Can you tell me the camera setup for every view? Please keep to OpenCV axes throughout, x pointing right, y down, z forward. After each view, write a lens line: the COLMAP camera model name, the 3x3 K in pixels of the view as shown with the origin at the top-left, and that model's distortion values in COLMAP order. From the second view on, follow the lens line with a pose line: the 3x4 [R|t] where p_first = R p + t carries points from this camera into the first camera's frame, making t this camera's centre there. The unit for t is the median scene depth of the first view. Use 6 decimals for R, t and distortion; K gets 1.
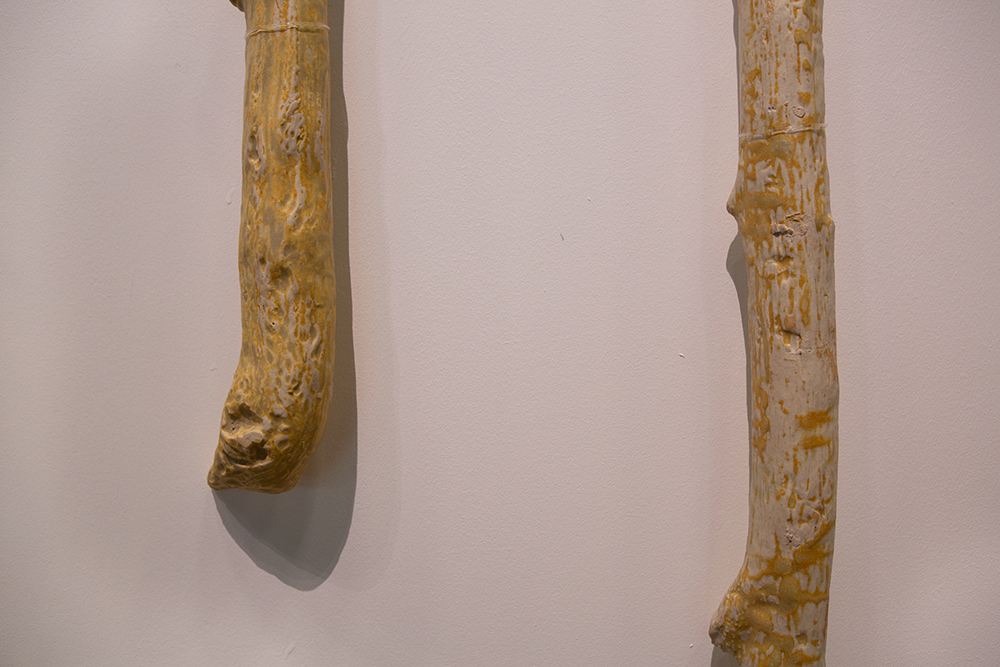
lens RADIAL K [[859.4, 0, 504.0], [0, 859.4, 334.7], [0, 0, 1]] dist [-0.063642, 0.067276]
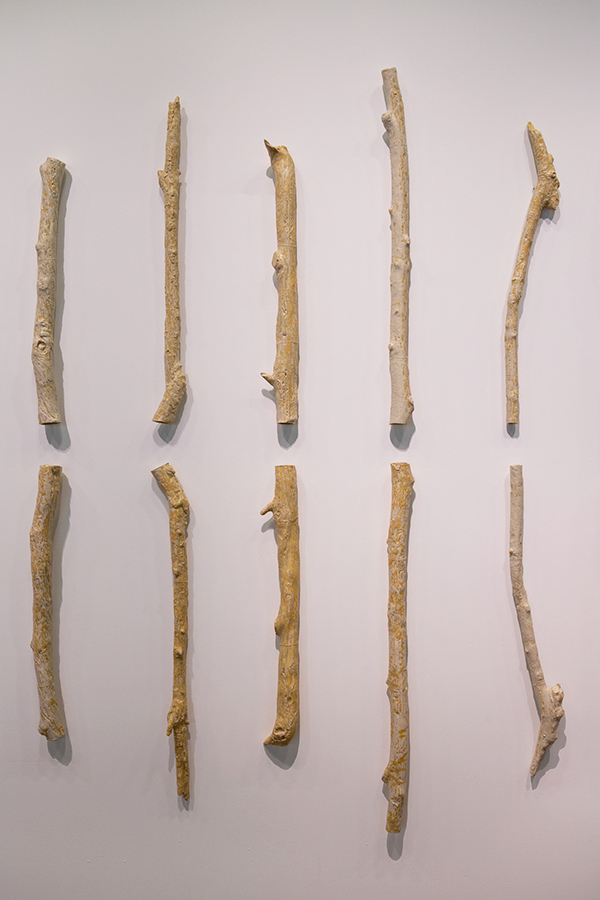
lens RADIAL K [[1052.0, 0, 298.5], [0, 1052.0, 449.6], [0, 0, 1]] dist [-0.020070, 0.000000]
pose [[0.996678, 0.021304, 0.078604, -0.685142], [-0.016796, 0.998200, -0.057572, -1.085927], [-0.079689, 0.056061, 0.995242, -4.716524]]
